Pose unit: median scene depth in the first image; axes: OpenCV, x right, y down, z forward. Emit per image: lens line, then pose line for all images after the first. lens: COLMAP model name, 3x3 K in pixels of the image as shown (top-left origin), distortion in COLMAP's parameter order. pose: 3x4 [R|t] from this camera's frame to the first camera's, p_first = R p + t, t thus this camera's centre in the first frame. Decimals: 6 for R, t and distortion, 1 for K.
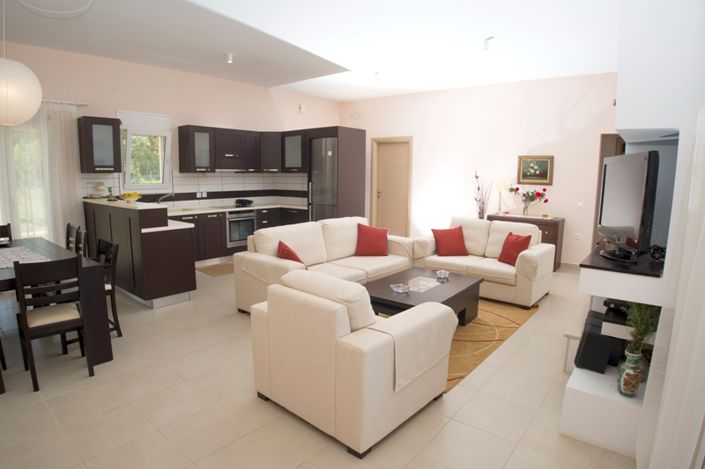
lens RADIAL K [[437.0, 0, 352.5], [0, 437.0, 234.5], [0, 0, 1]] dist [-0.057500, 0.001689]
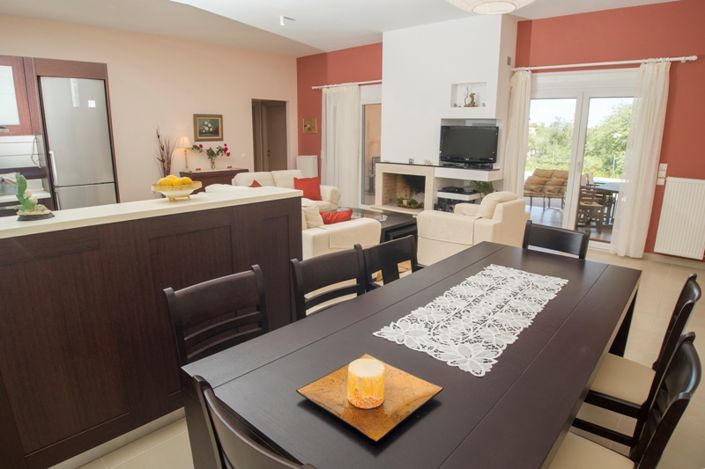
lens RADIAL K [[437.0, 0, 352.5], [0, 437.0, 234.5], [0, 0, 1]] dist [-0.057500, 0.001689]
pose [[0.071081, -0.236797, 0.968956, -0.669108], [0.150052, 0.962897, 0.224308, -0.079302], [-0.986120, 0.129450, 0.103976, 0.559160]]
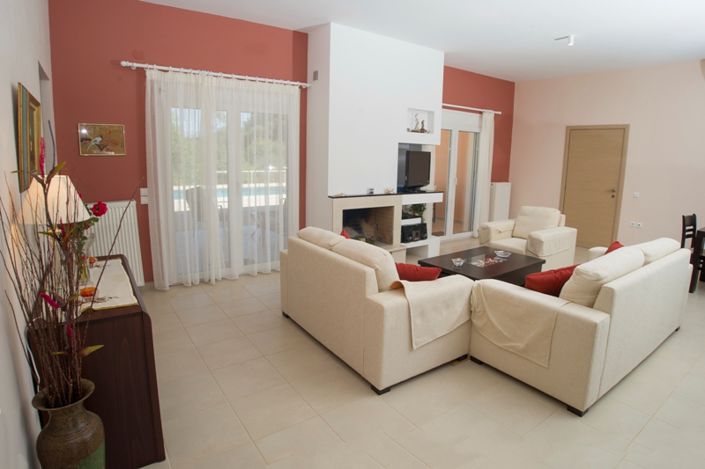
lens RADIAL K [[437.0, 0, 352.5], [0, 437.0, 234.5], [0, 0, 1]] dist [-0.057500, 0.001689]
pose [[-0.975302, -0.070901, 0.209187, 0.138138], [0.002261, 0.943825, 0.330439, -0.187631], [-0.220864, 0.322751, -0.920354, 1.260740]]
